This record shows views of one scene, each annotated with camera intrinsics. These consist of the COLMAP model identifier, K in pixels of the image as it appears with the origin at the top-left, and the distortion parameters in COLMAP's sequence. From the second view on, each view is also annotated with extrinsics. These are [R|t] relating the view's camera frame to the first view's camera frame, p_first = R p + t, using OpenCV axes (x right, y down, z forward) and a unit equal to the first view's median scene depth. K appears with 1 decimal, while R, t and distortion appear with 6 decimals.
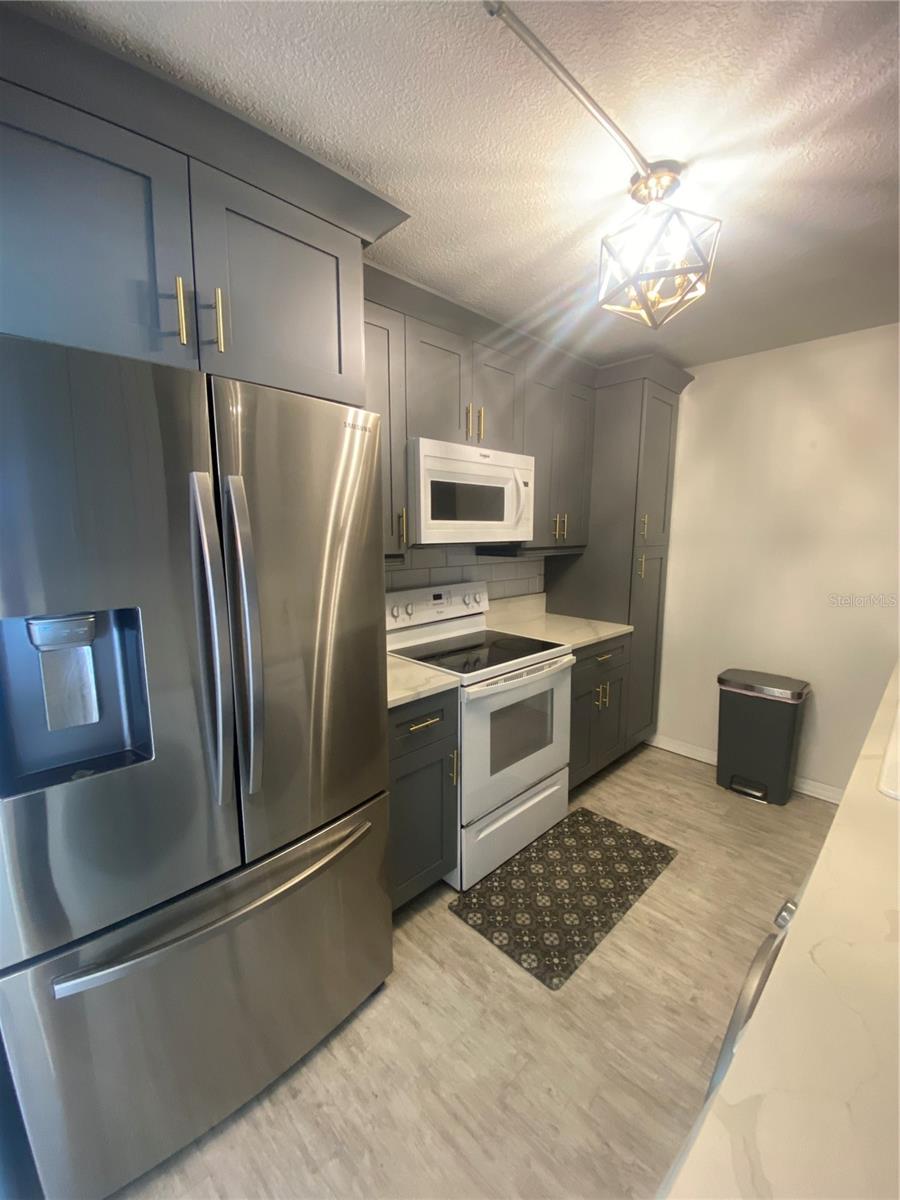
lens RADIAL K [[486.8, 0, 451.3], [0, 486.8, 601.0], [0, 0, 1]] dist [0.021105, -0.019660]
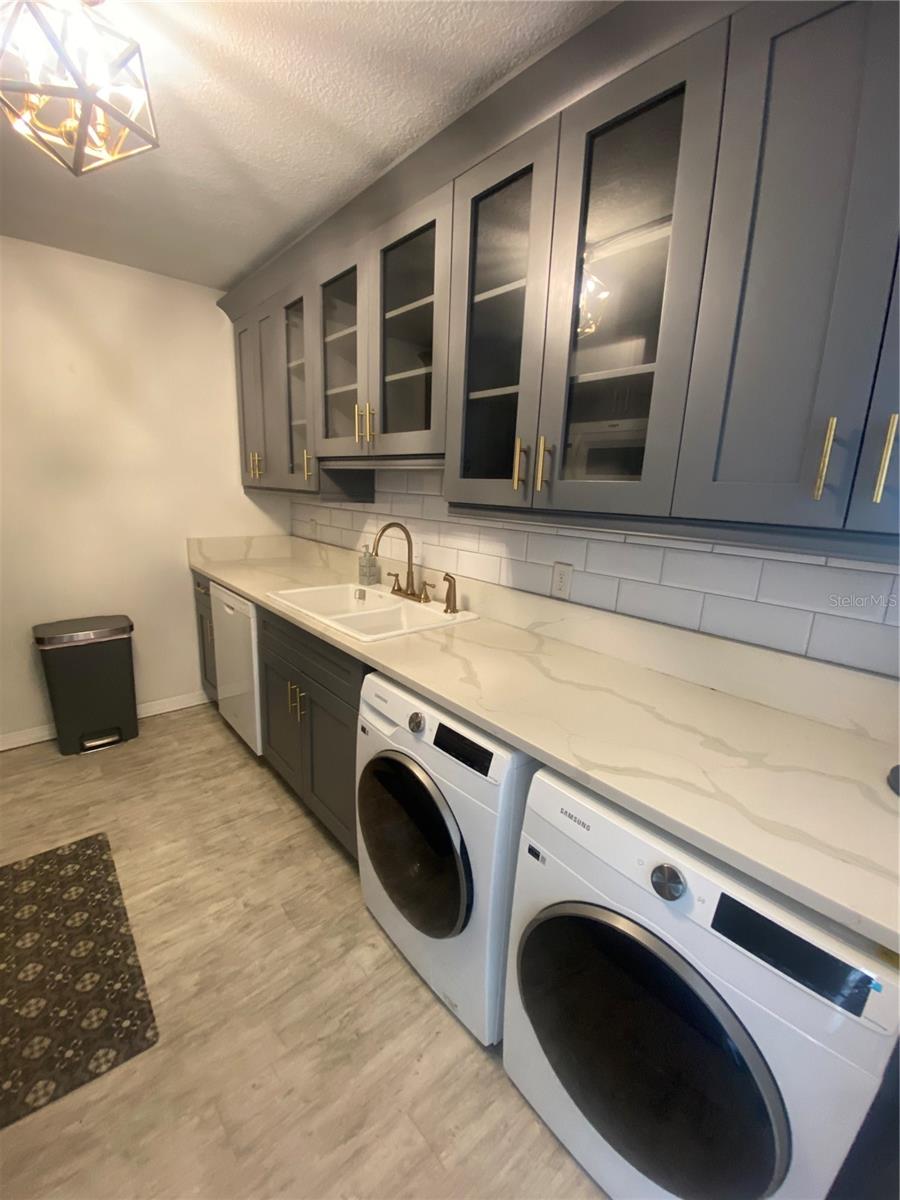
lens RADIAL K [[486.8, 0, 451.3], [0, 486.8, 601.0], [0, 0, 1]] dist [0.021105, -0.019660]
pose [[0.051601, -0.224584, 0.973087, -0.294171], [0.098811, 0.970752, 0.218806, -0.023919], [-0.993767, 0.084862, 0.072283, 0.314504]]
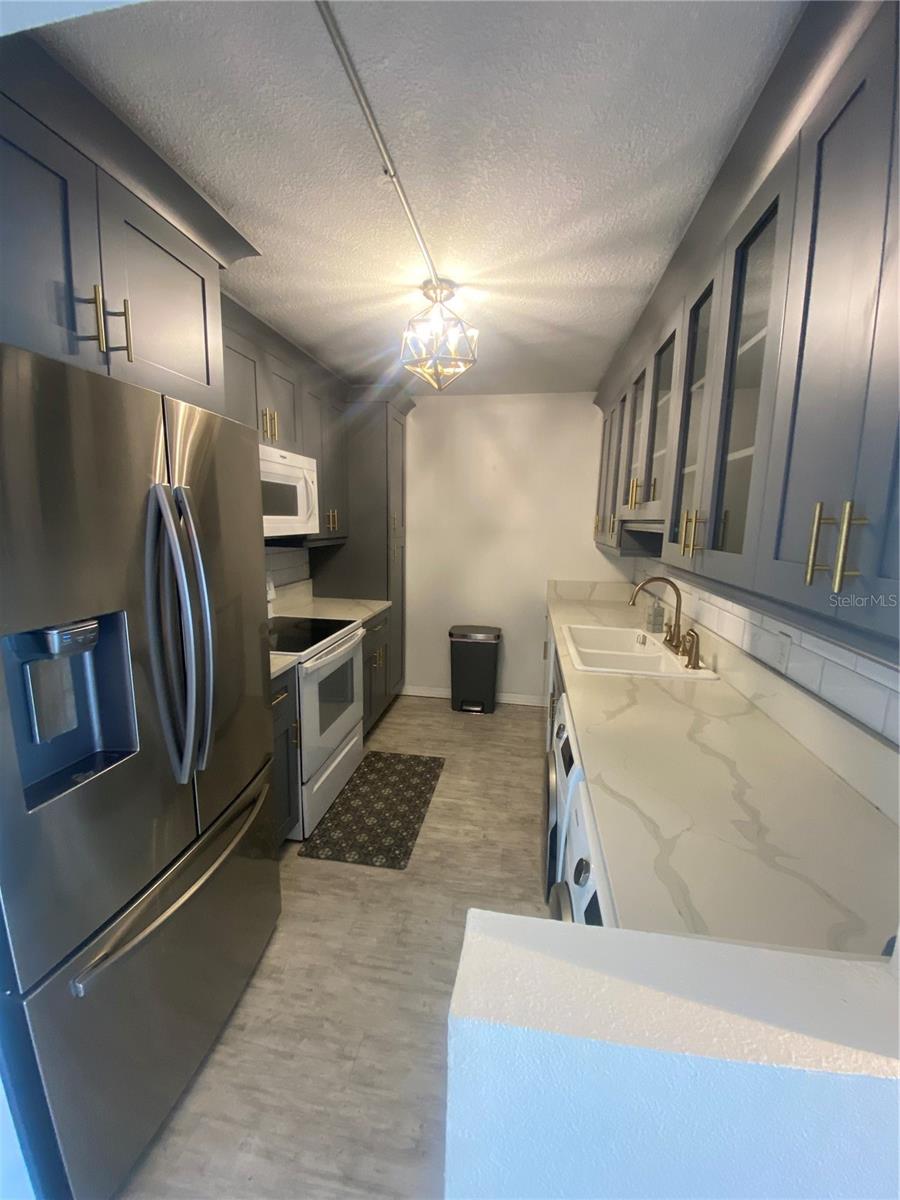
lens RADIAL K [[479.2, 0, 452.3], [0, 479.2, 601.5], [0, 0, 1]] dist [0.021599, -0.027633]
pose [[0.803882, -0.086044, 0.588532, -0.316202], [0.063773, 0.996246, 0.058544, -0.013004], [-0.591360, -0.009530, 0.806352, -0.119636]]
